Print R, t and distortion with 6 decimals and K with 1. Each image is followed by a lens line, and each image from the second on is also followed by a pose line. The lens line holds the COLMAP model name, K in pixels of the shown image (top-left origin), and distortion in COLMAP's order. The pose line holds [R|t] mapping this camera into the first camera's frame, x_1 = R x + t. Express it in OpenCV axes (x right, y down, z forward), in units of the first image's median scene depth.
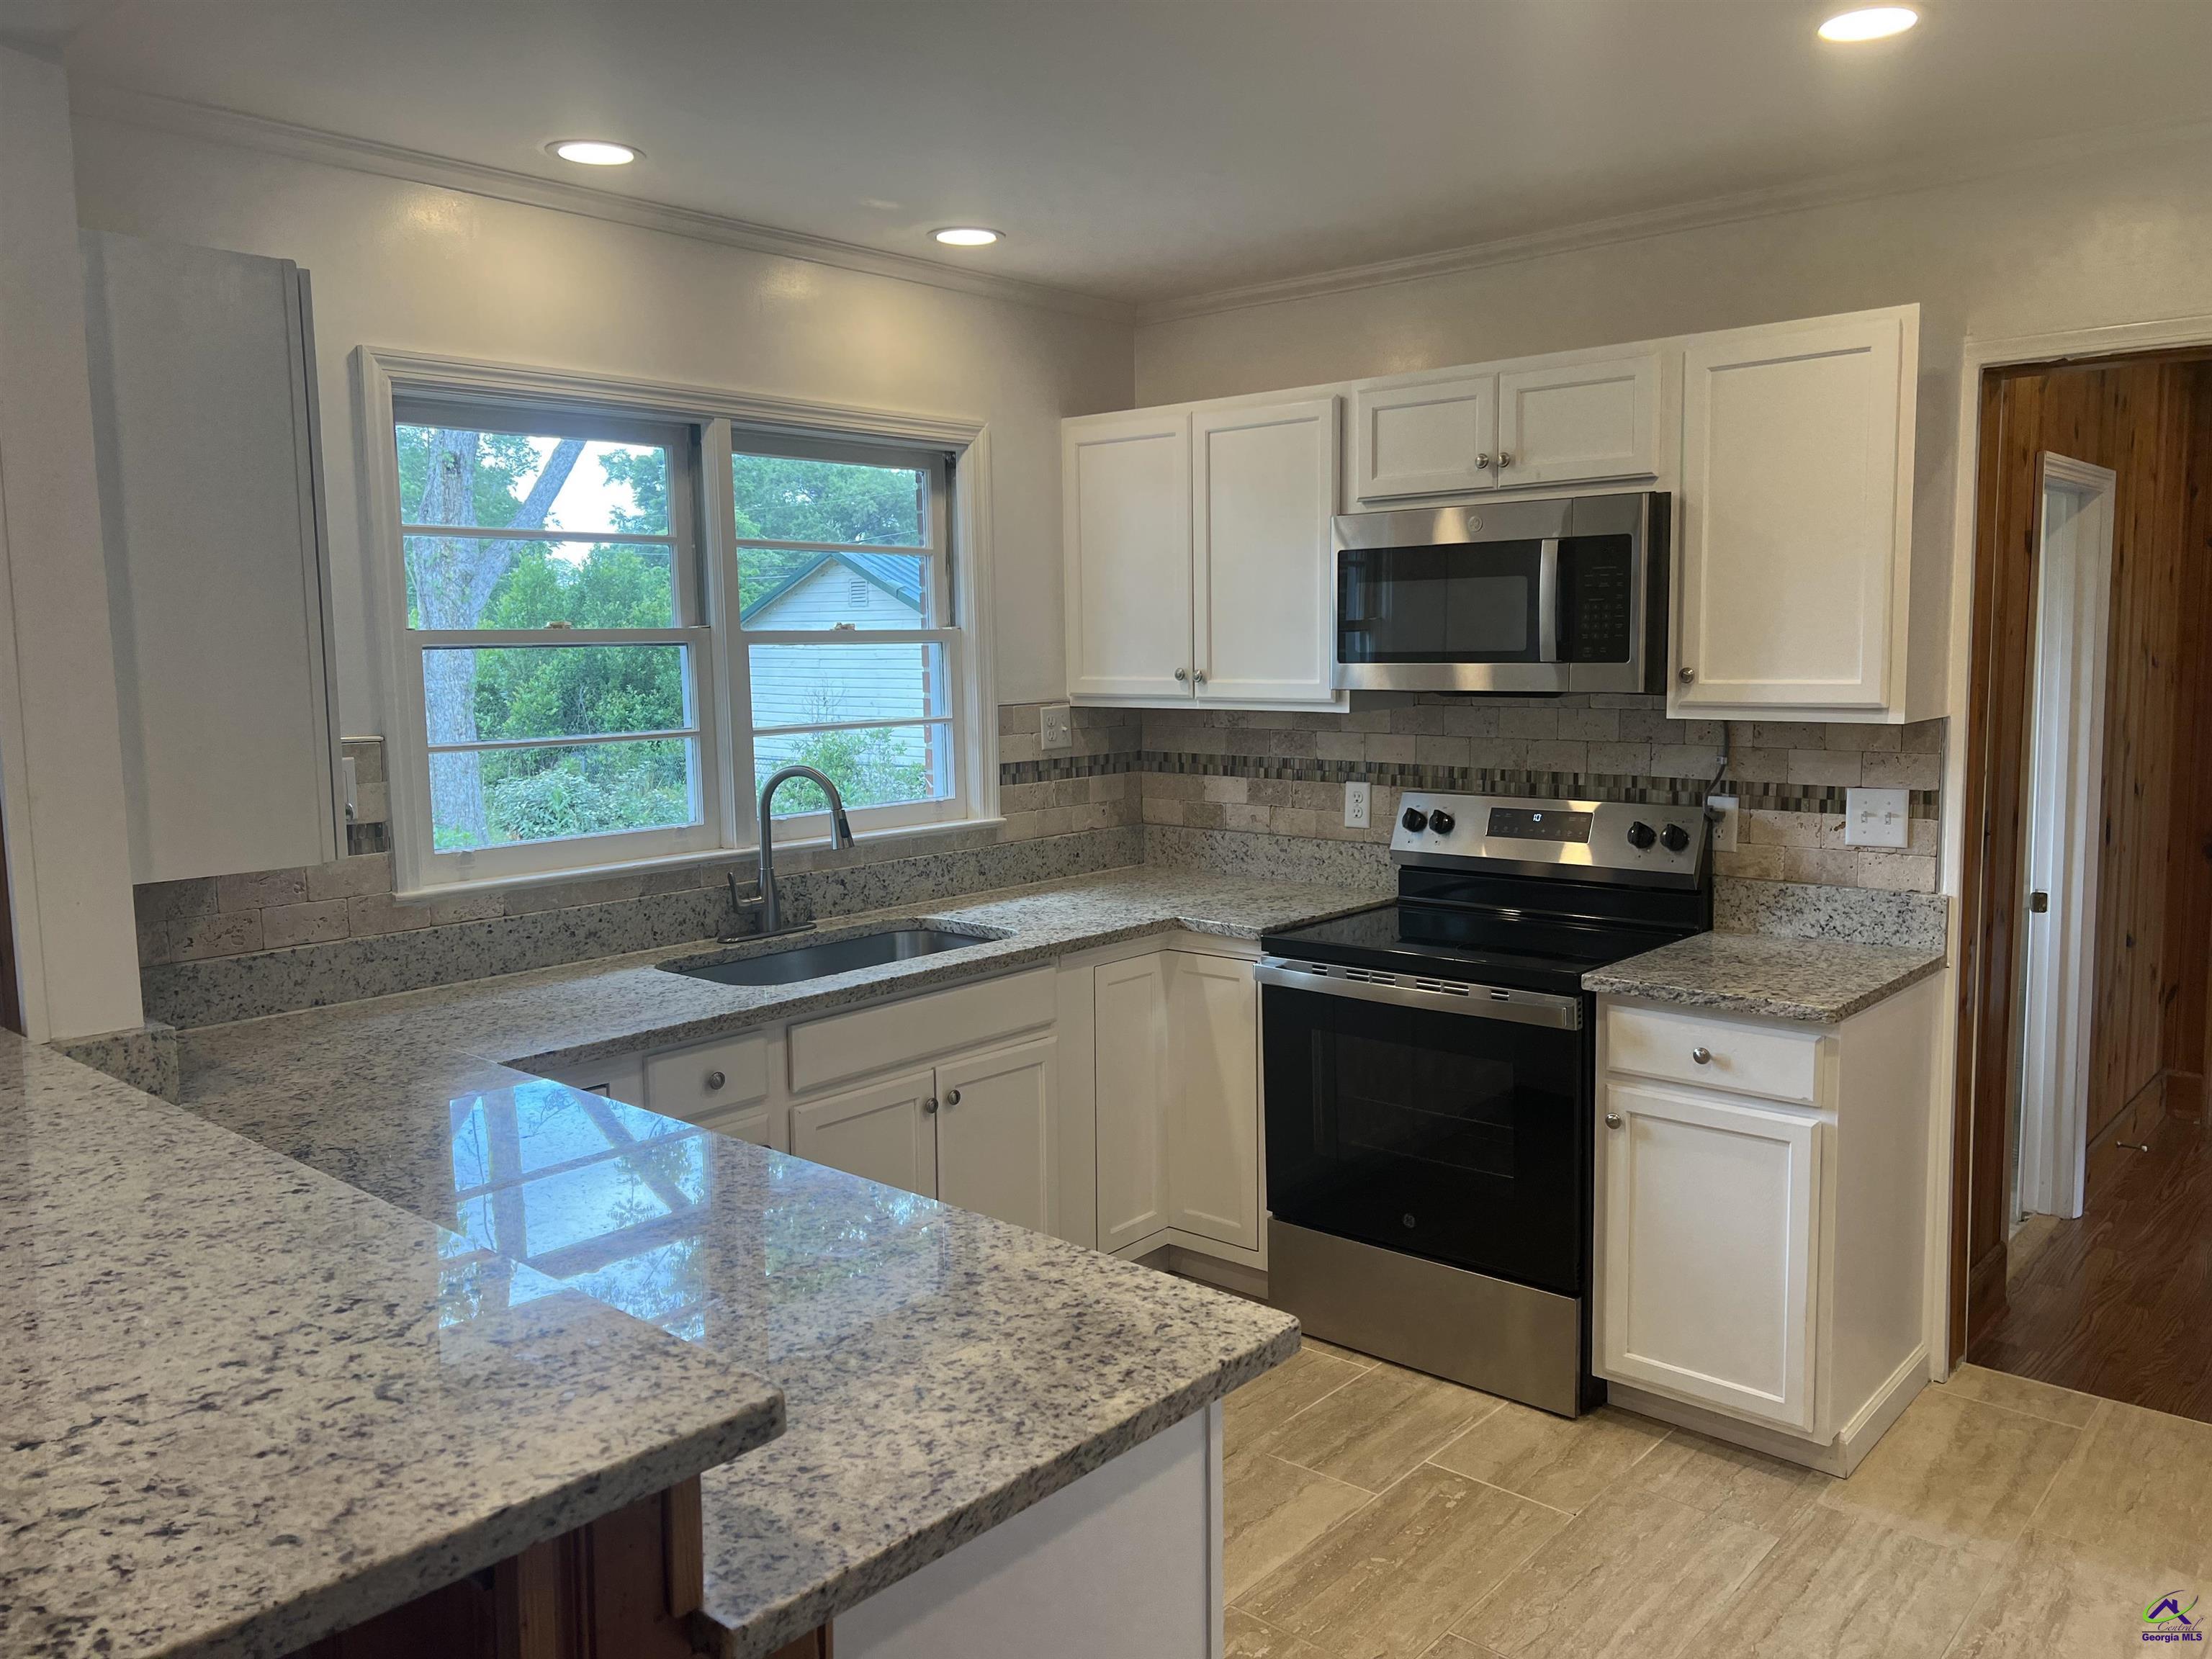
lens RADIAL K [[1658.5, 0, 1119.2], [0, 1658.5, 833.9], [0, 0, 1]] dist [0.078631, -0.104704]
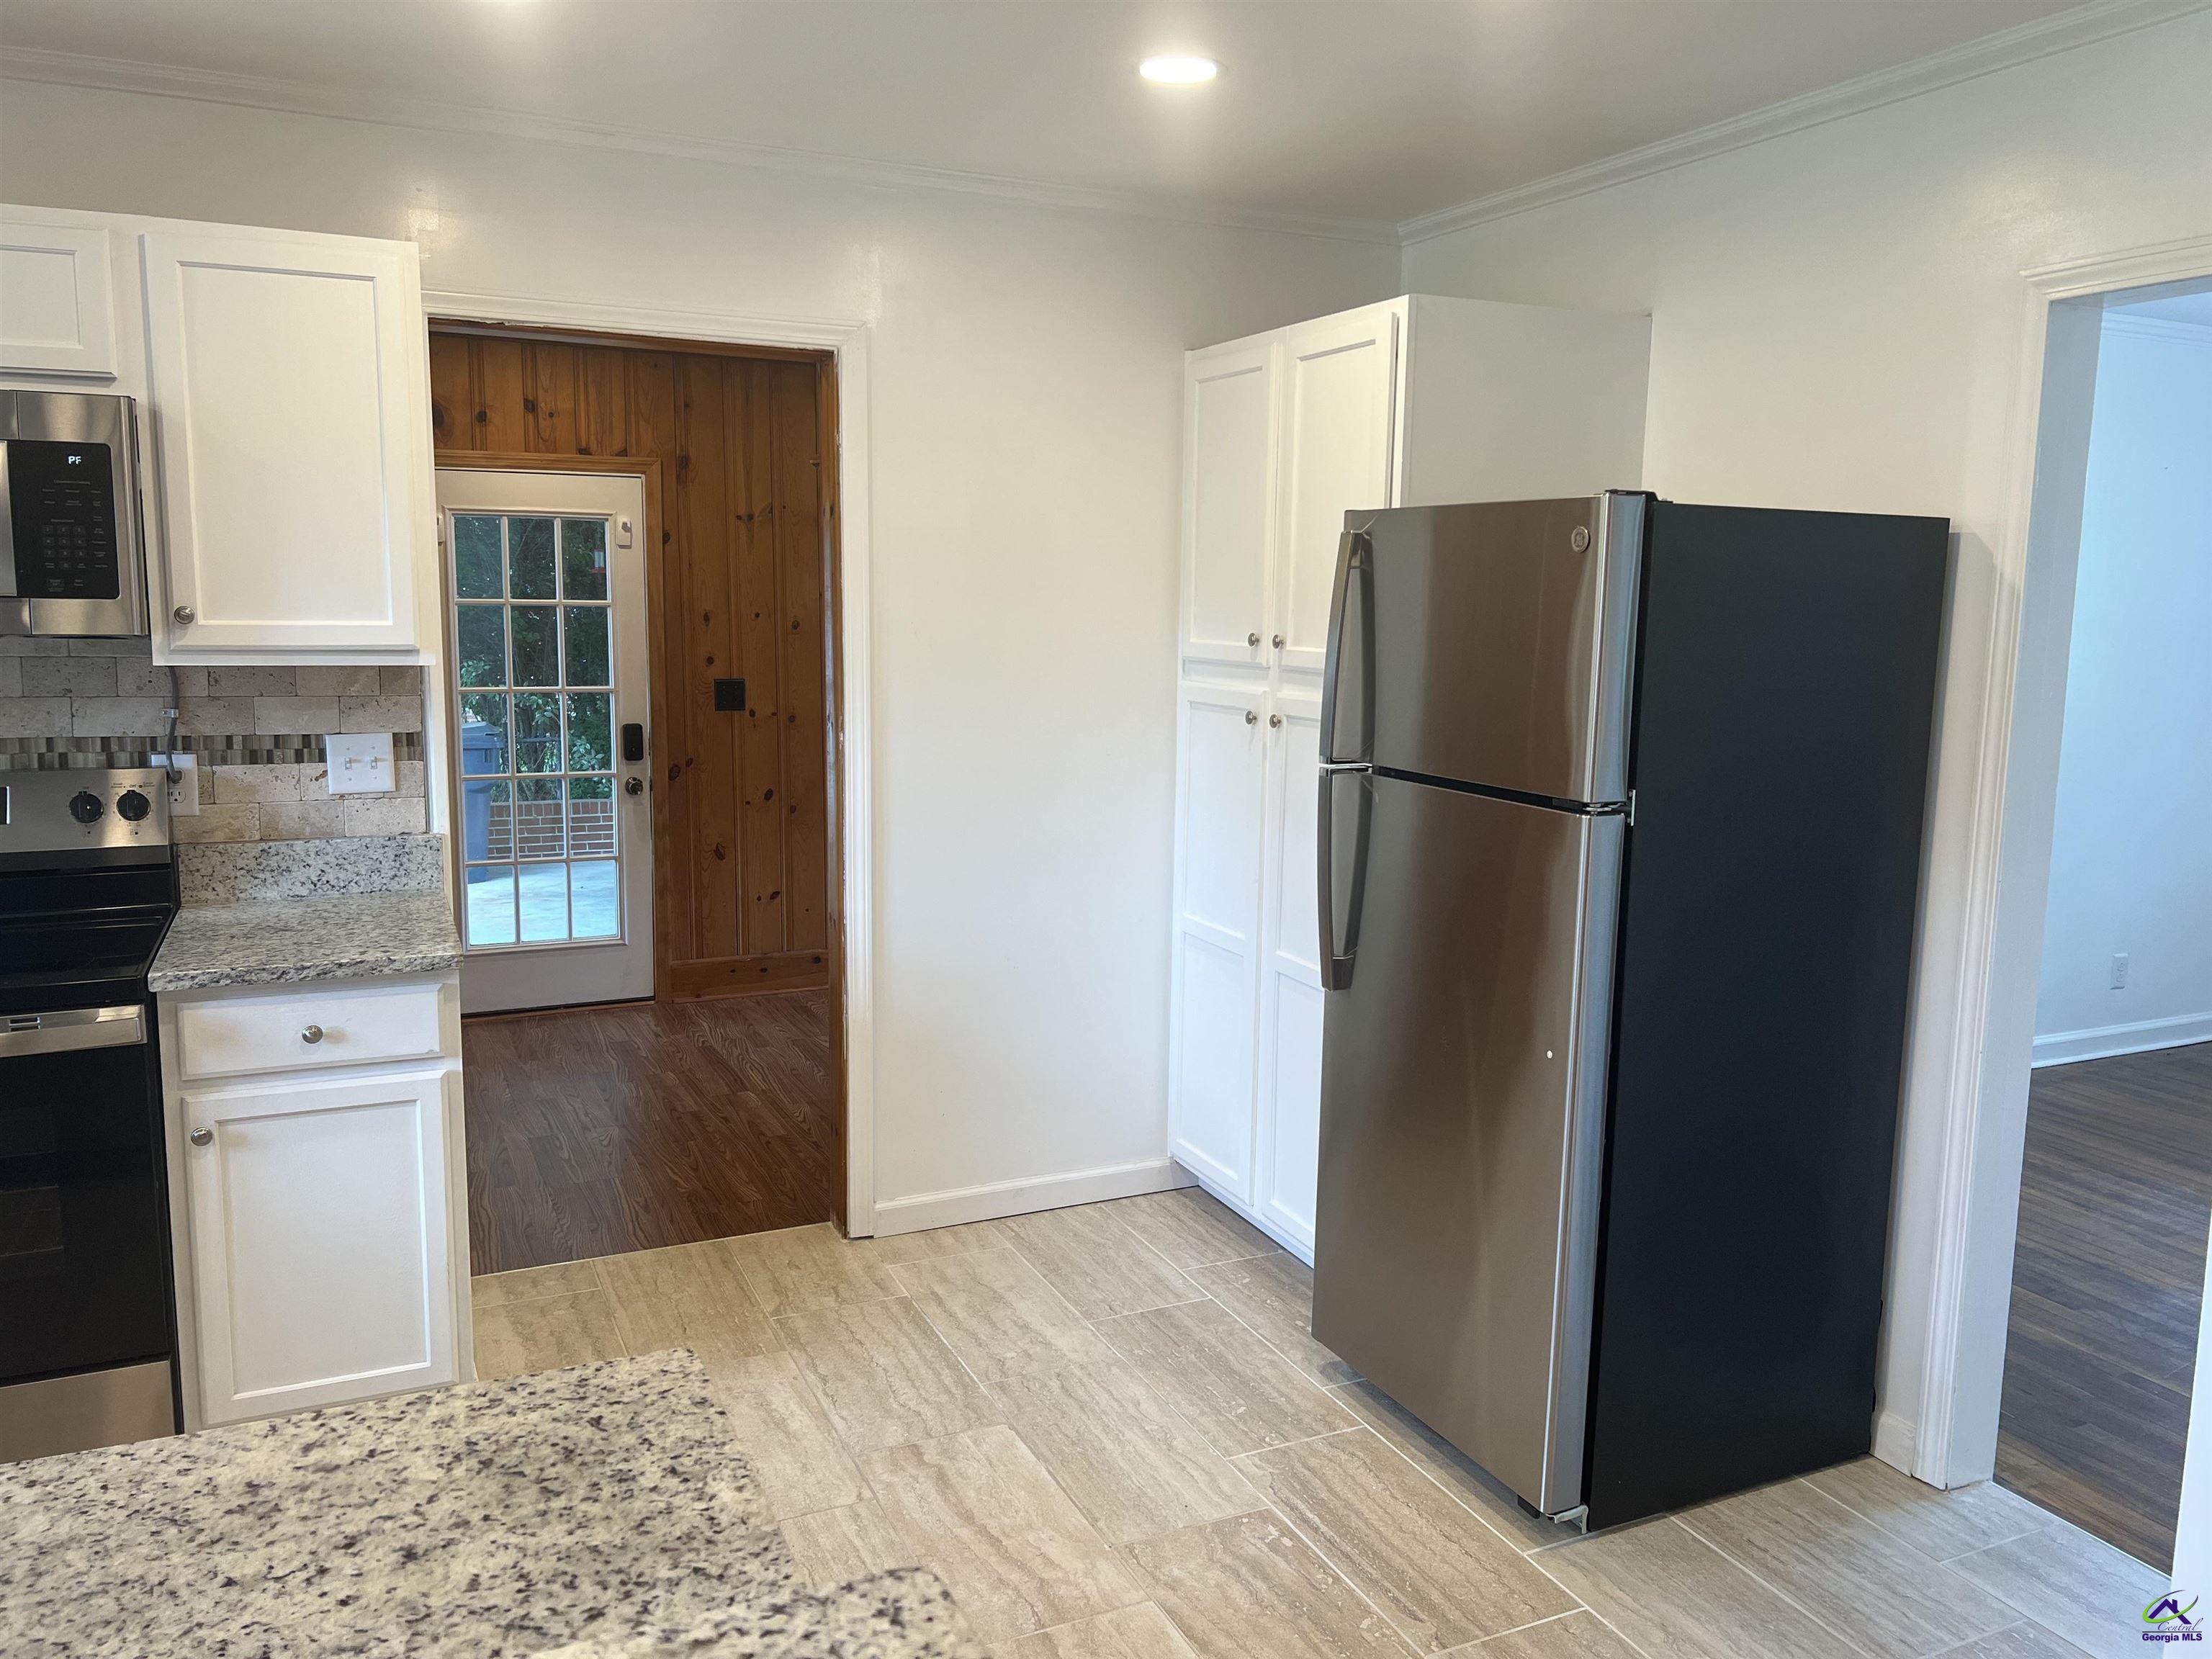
lens RADIAL K [[1658.5, 0, 1120.1], [0, 1658.5, 816.3], [0, 0, 1]] dist [0.078631, -0.104704]
pose [[0.399971, -0.101630, 0.910876, -0.264858], [0.085574, 0.993633, 0.073287, -0.012829], [-0.912524, 0.048634, 0.406121, 0.201548]]
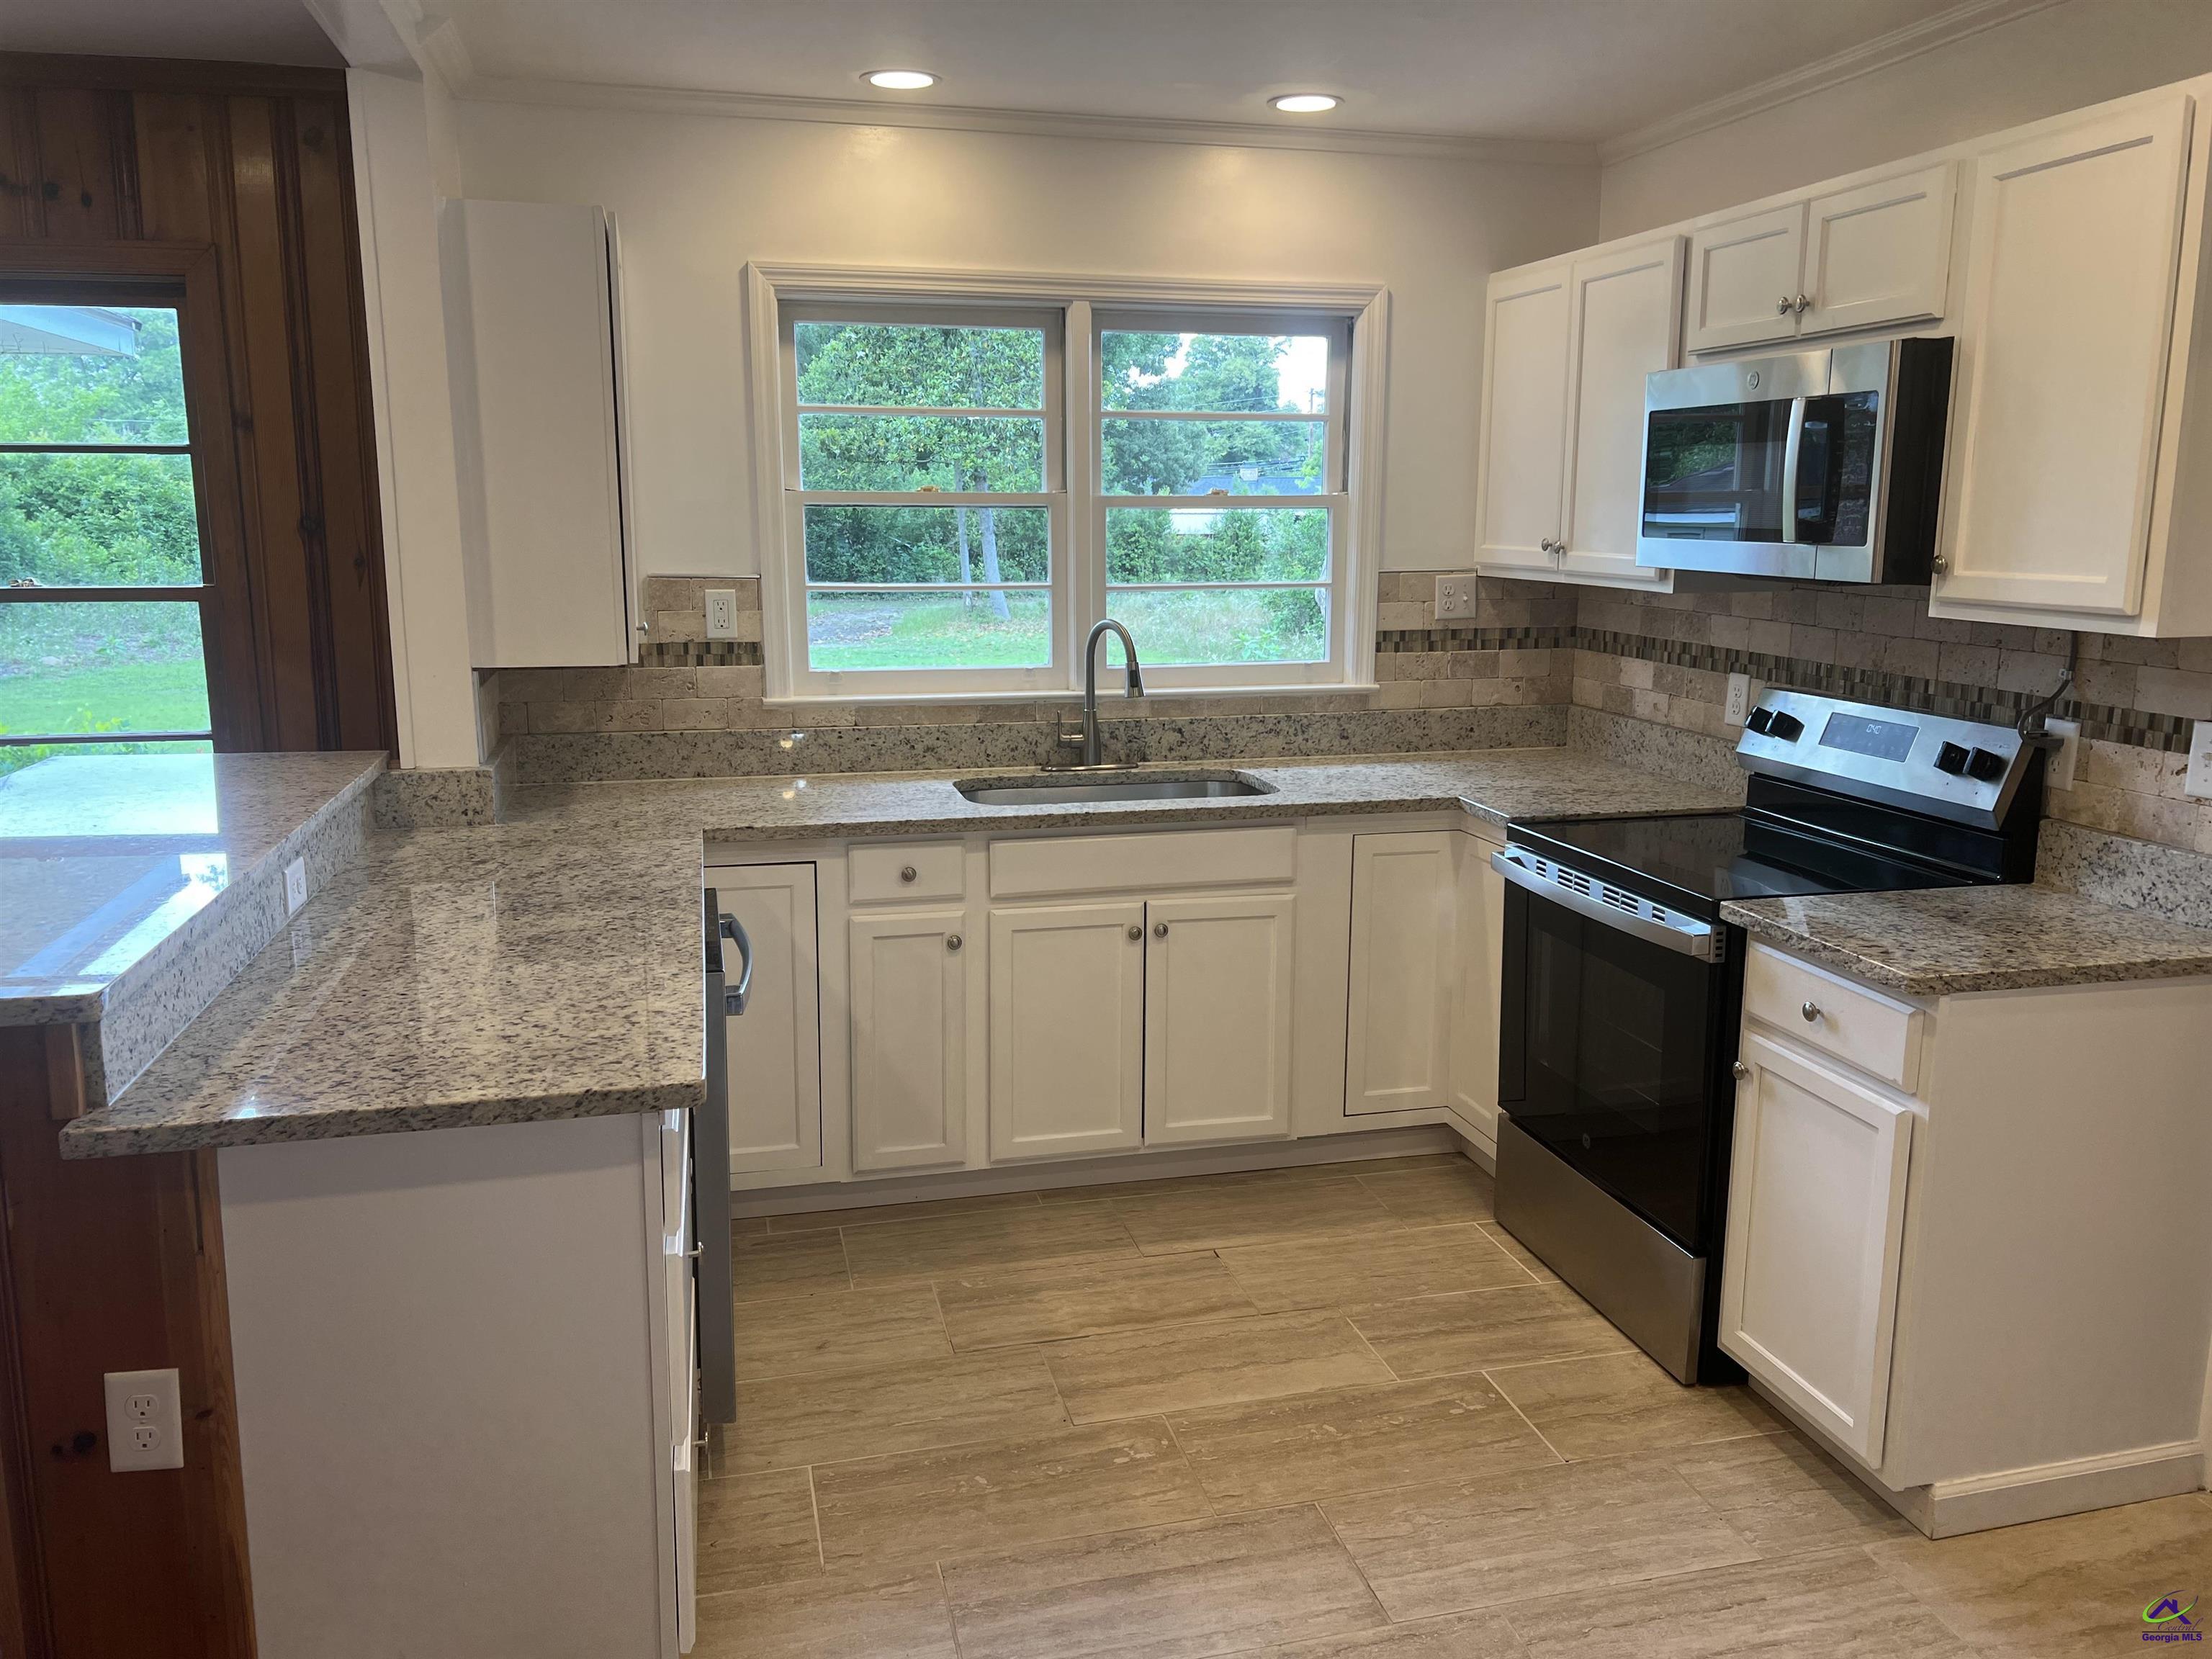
lens RADIAL K [[1658.5, 0, 1115.7], [0, 1658.5, 824.6], [0, 0, 1]] dist [0.078631, -0.104704]
pose [[0.822464, 0.124458, -0.555034, 0.467198], [-0.081812, 0.991507, 0.101099, -0.017986], [0.562903, -0.037742, 0.825661, 0.085067]]
